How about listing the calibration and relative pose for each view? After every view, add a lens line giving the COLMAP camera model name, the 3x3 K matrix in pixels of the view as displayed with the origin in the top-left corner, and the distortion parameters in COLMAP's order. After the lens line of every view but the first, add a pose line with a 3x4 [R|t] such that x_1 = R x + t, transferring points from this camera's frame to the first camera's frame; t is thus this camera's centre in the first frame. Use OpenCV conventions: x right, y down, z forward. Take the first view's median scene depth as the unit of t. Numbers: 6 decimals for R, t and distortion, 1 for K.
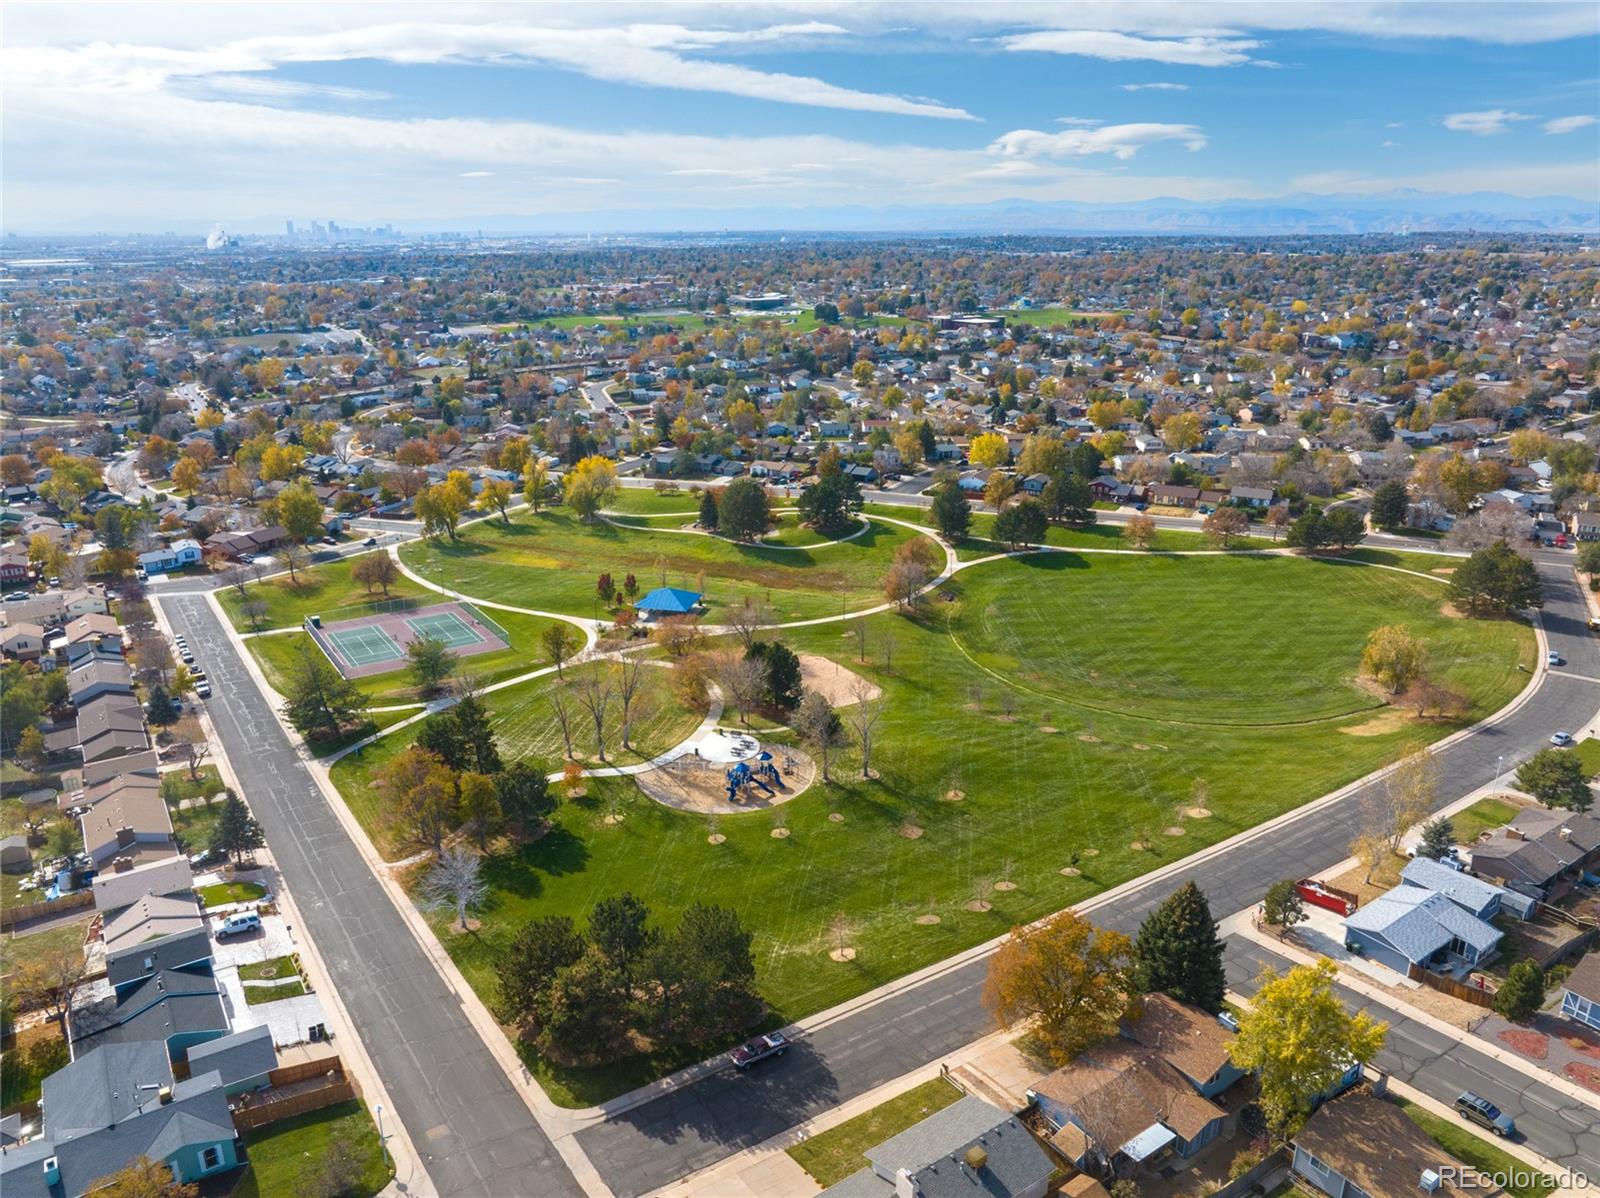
lens RADIAL K [[1170.1, 0, 815.6], [0, 1170.1, 524.8], [0, 0, 1]] dist [-0.059038, 0.033978]
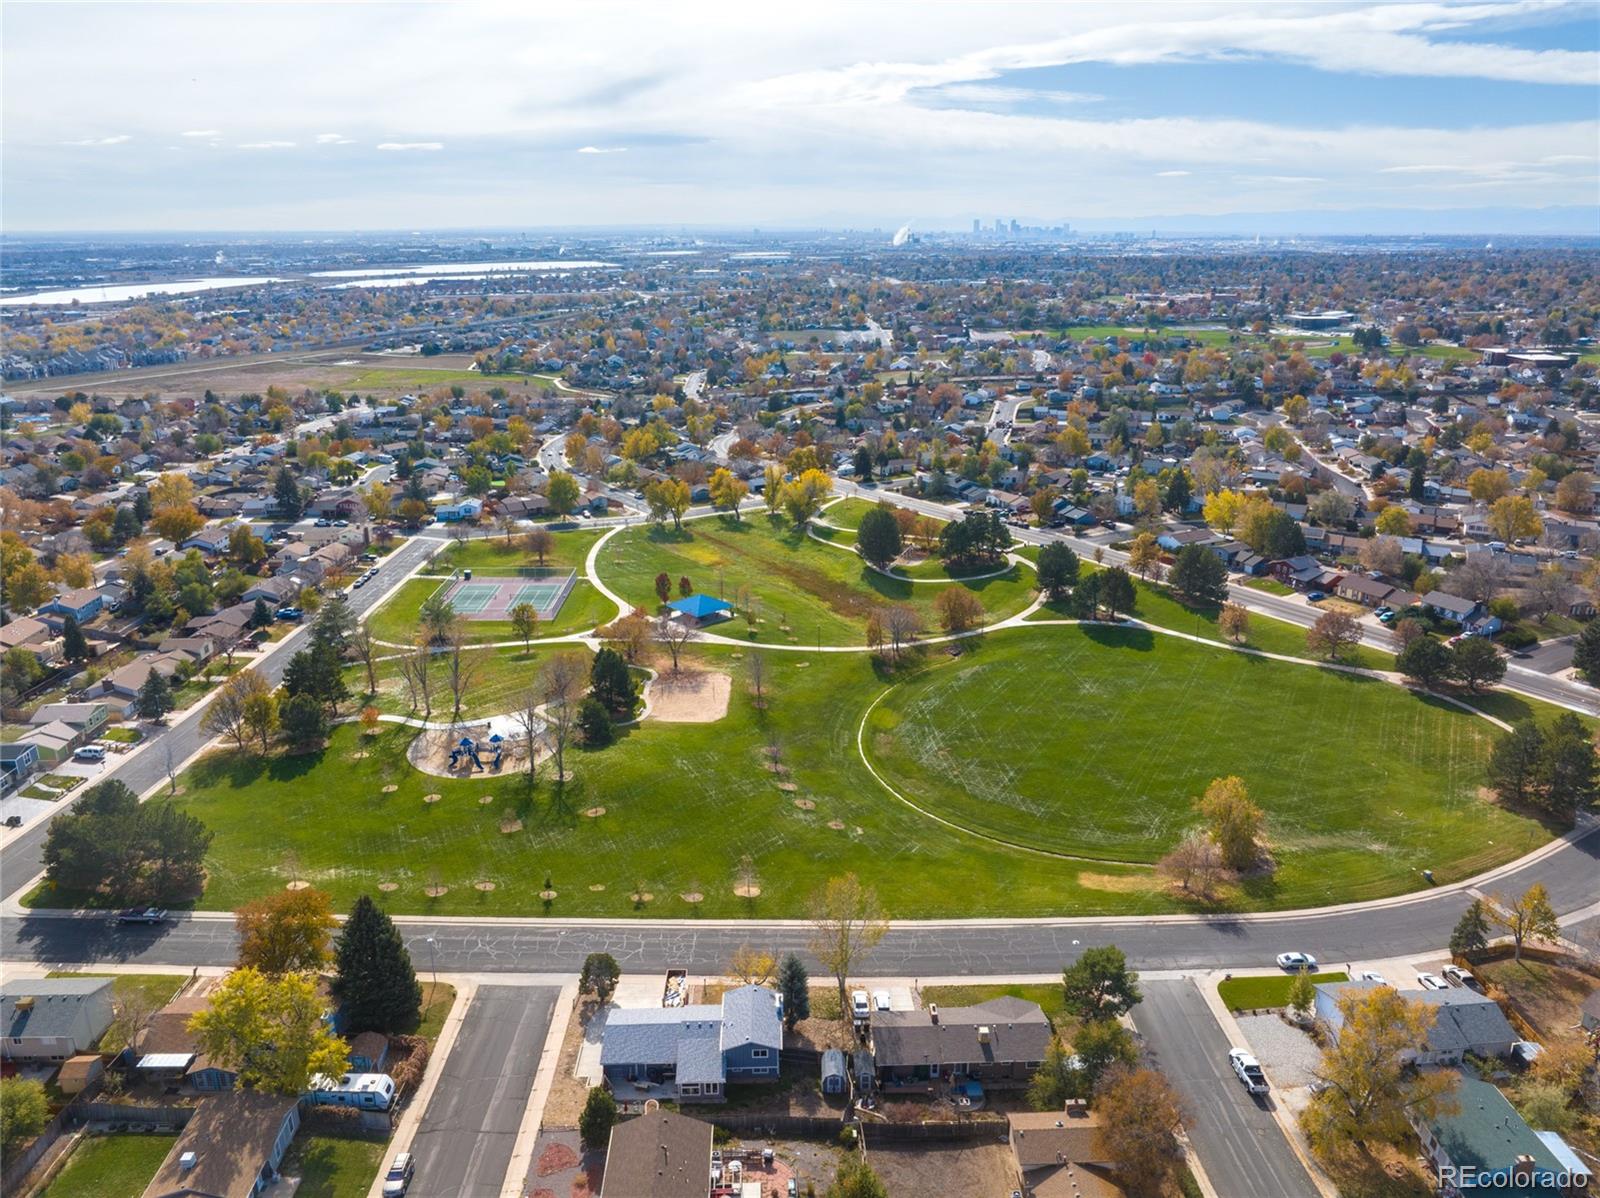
lens RADIAL K [[1170.1, 0, 815.6], [0, 1170.1, 524.8], [0, 0, 1]] dist [-0.059038, 0.033978]
pose [[0.839739, 0.132471, -0.526583, 0.617288], [-0.131518, 0.990528, 0.039453, -0.079803], [0.526822, 0.036125, 0.849208, 0.119865]]
